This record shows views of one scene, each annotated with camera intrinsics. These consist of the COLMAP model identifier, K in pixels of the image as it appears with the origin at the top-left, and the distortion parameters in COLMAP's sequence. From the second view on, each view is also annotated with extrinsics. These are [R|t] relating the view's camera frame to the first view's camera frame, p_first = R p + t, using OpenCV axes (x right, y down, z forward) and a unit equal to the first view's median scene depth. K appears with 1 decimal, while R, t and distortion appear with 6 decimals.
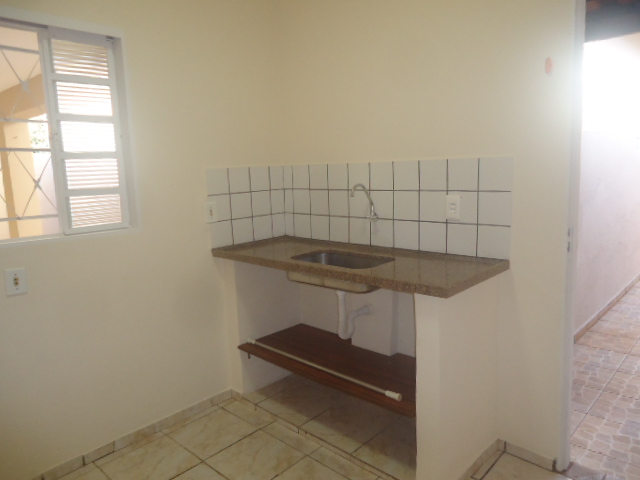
lens RADIAL K [[463.8, 0, 321.1], [0, 463.8, 242.3], [0, 0, 1]] dist [-0.001675, 0.003049]
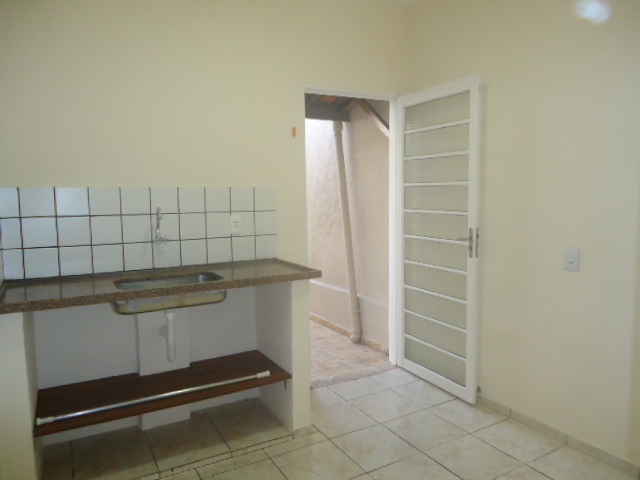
lens RADIAL K [[463.8, 0, 321.1], [0, 463.8, 242.3], [0, 0, 1]] dist [-0.001675, 0.003049]
pose [[0.282923, -0.072997, 0.956361, -0.863007], [0.150416, 0.988139, 0.030925, -0.030233], [-0.947275, 0.135102, 0.290547, 0.404002]]
